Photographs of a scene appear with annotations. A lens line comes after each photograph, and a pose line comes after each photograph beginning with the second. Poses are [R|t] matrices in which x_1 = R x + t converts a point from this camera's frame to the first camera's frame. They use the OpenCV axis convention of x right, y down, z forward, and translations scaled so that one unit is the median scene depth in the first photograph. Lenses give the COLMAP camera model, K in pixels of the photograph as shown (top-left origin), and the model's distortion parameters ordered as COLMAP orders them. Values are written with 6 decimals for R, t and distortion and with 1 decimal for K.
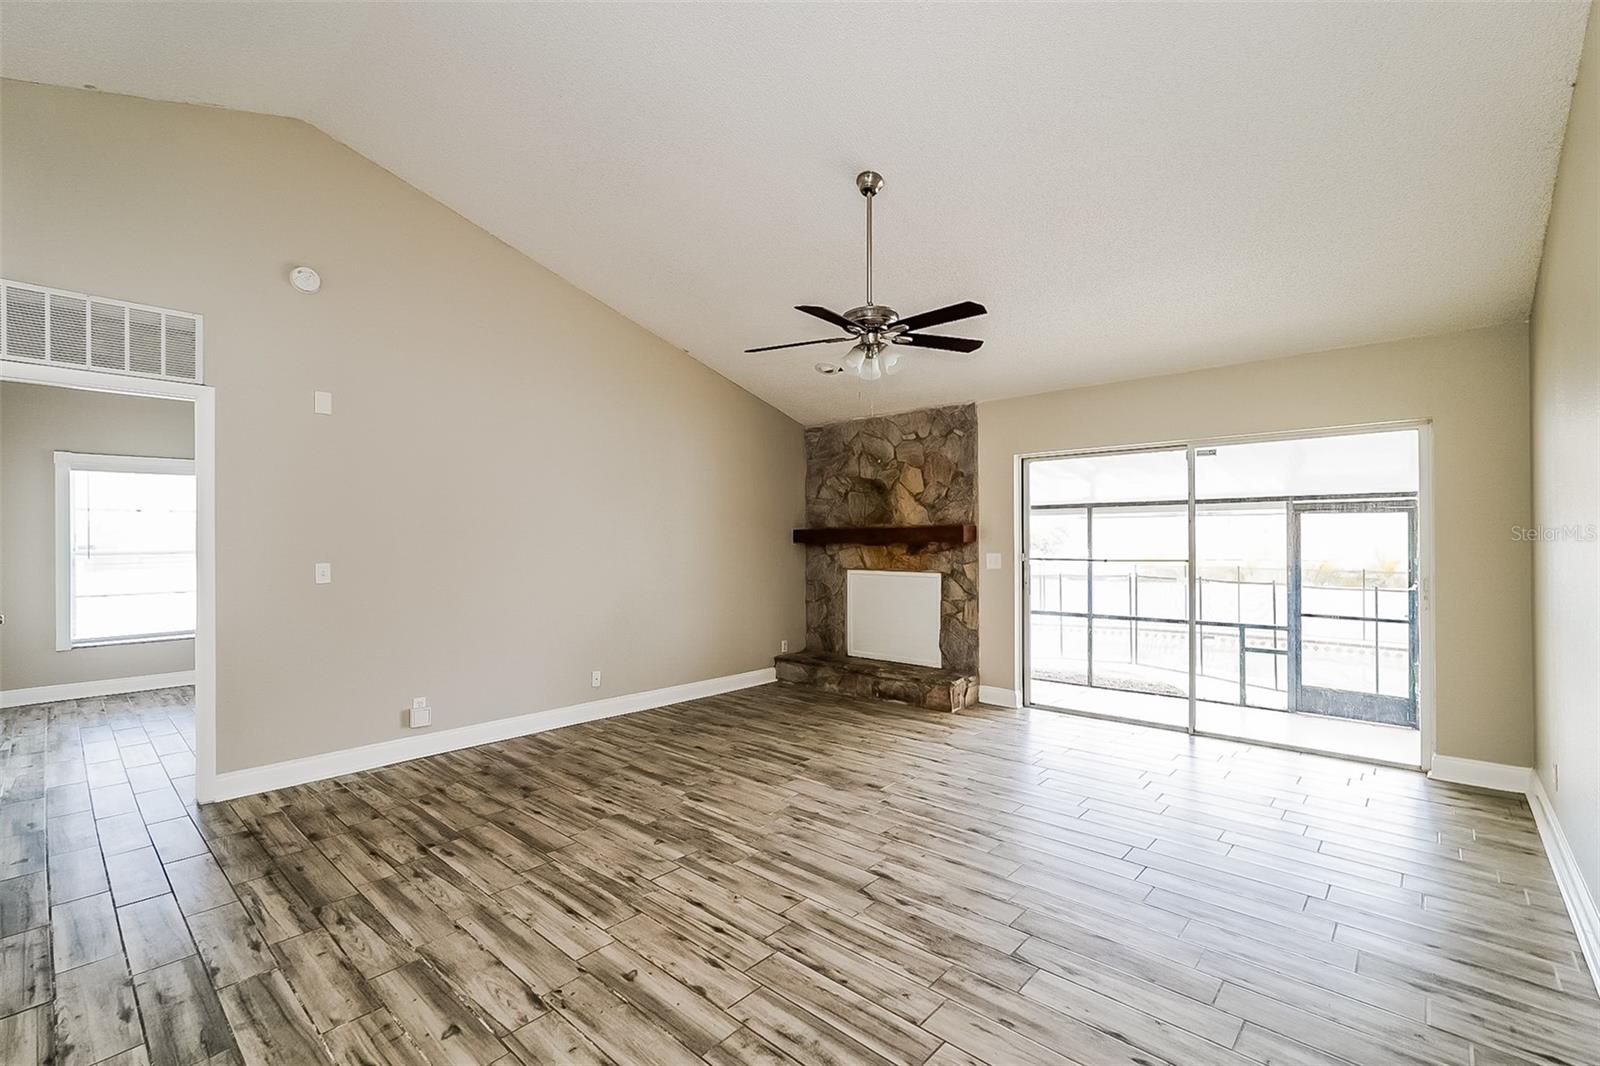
lens RADIAL K [[698.5, 0, 790.2], [0, 698.5, 542.7], [0, 0, 1]] dist [-0.003367, 0.003598]
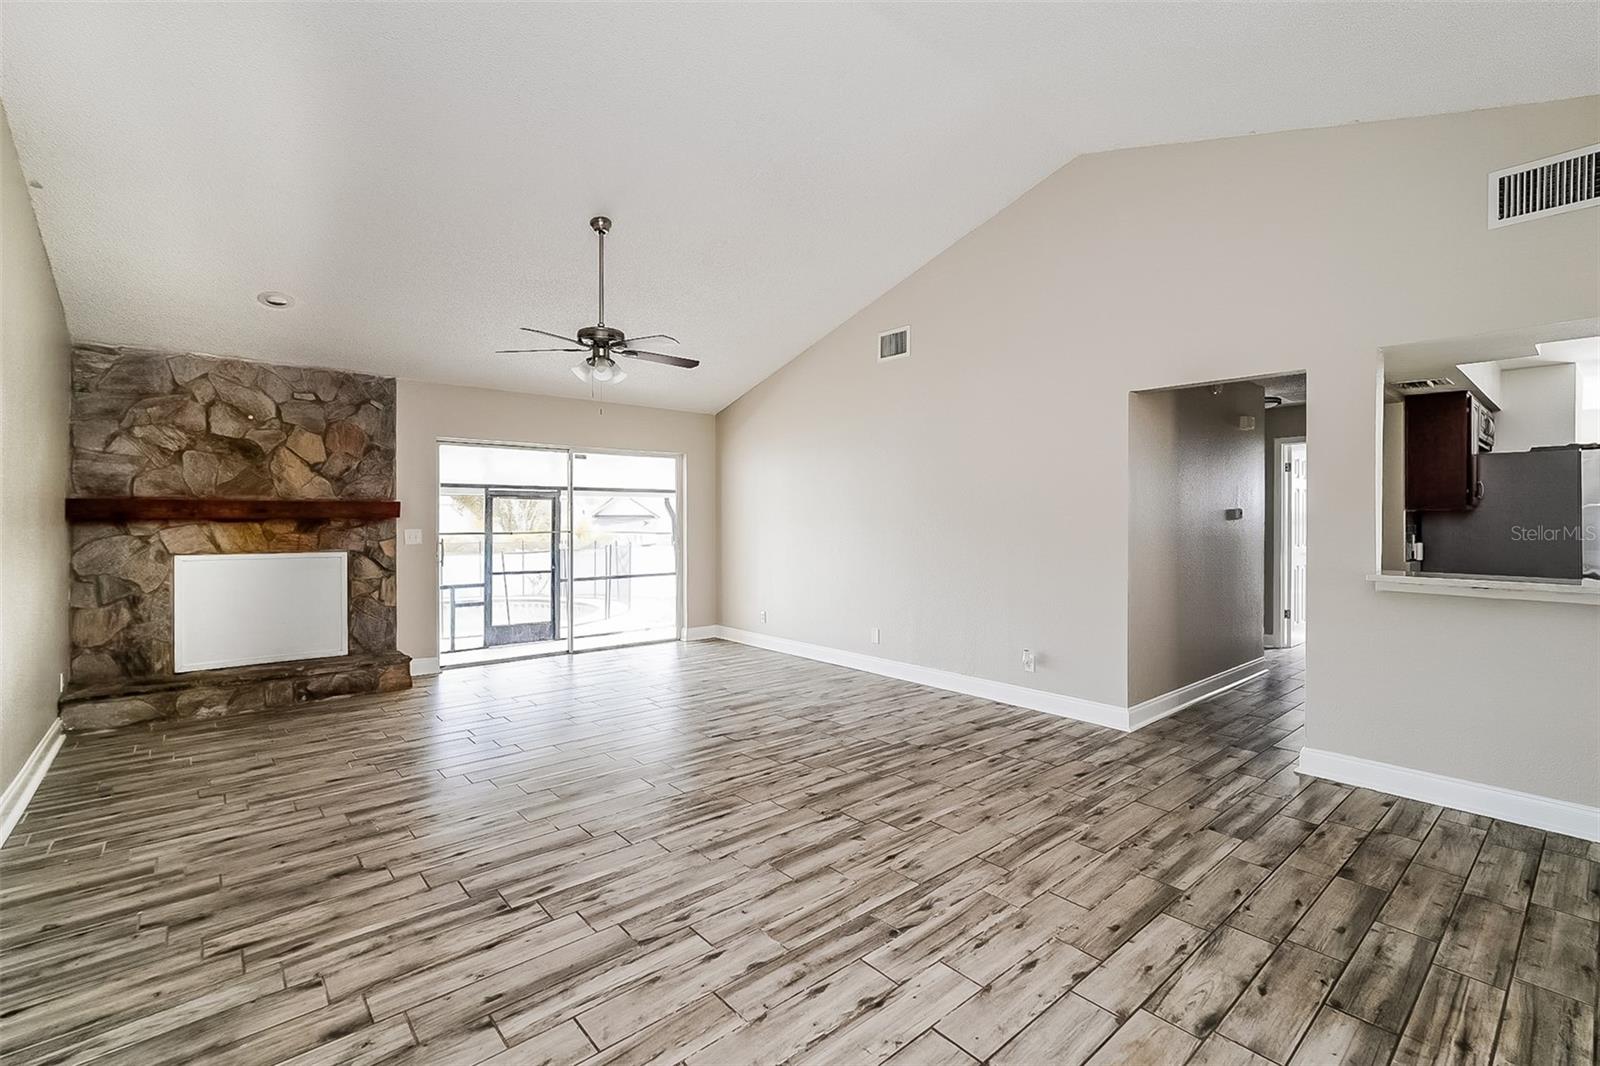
lens RADIAL K [[698.5, 0, 796.2], [0, 698.5, 521.5], [0, 0, 1]] dist [-0.003367, 0.003598]
pose [[0.130710, -0.001037, 0.991420, -0.736610], [0.002188, 0.999997, 0.000757, 0.005029], [-0.991418, 0.002071, 0.130712, 0.344514]]
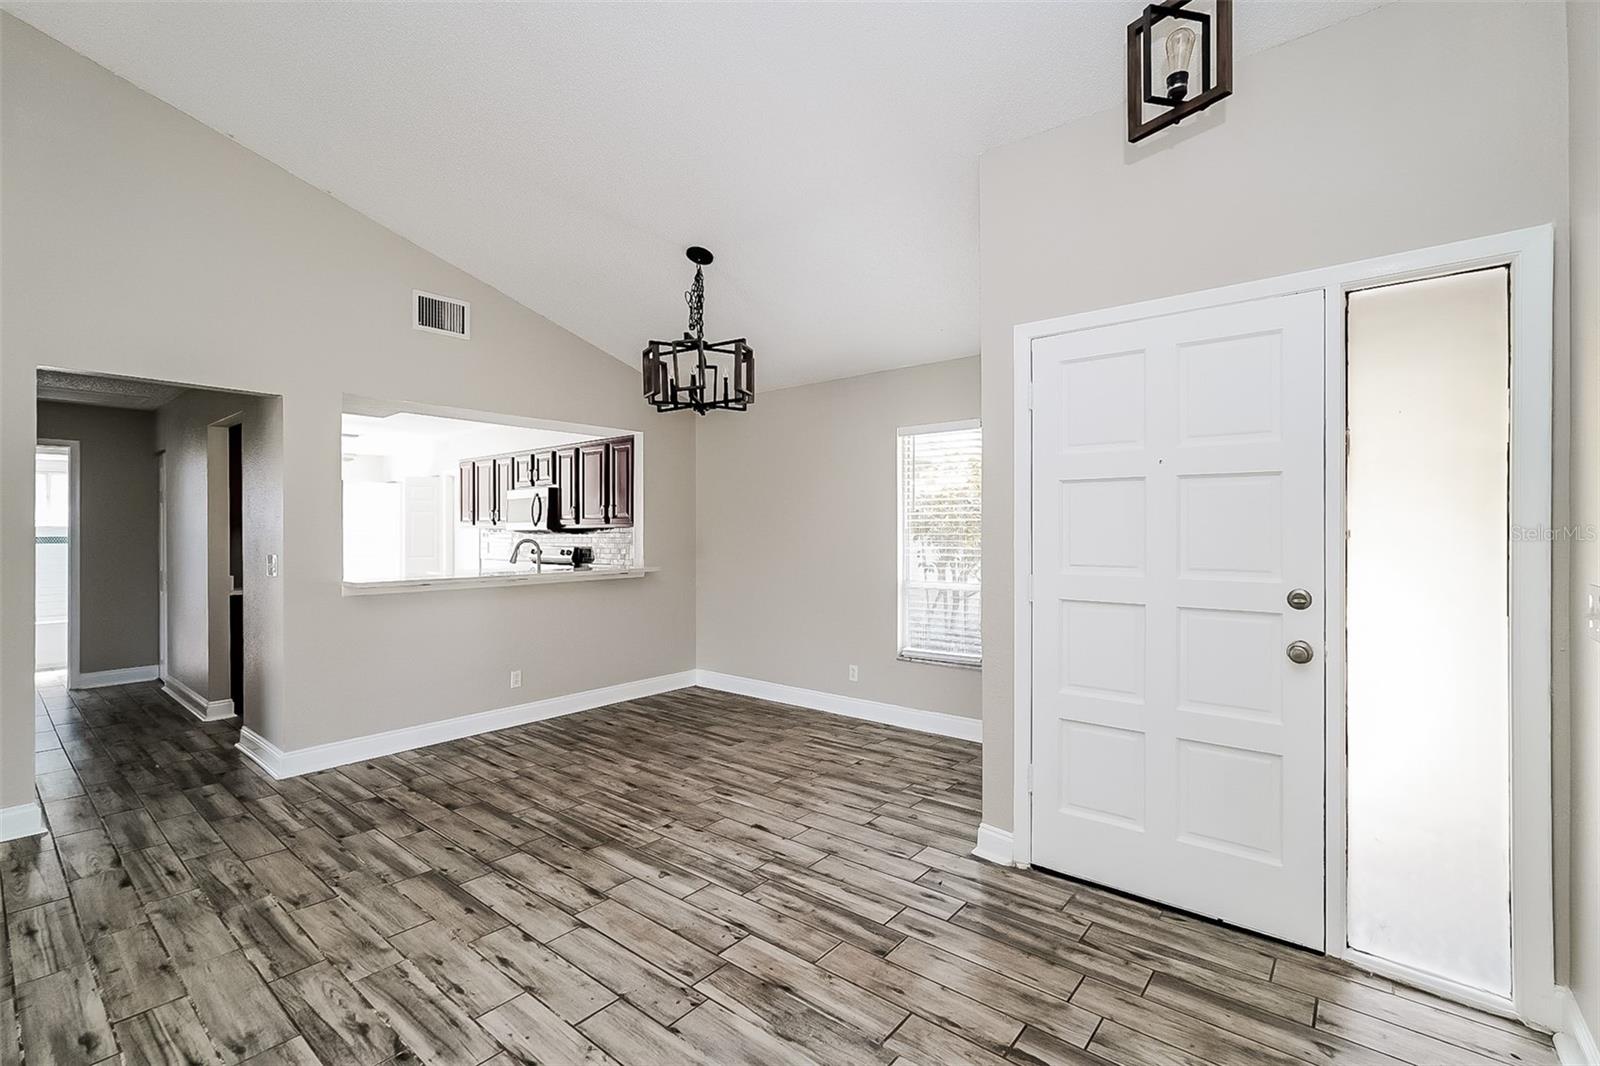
lens RADIAL K [[698.5, 0, 802.3], [0, 698.5, 530.1], [0, 0, 1]] dist [-0.003367, 0.003598]
pose [[-0.999338, 0.007164, -0.035675, -0.487600], [0.007007, 0.999965, 0.004521, -0.000912], [0.035706, 0.004268, -0.999353, 0.693398]]
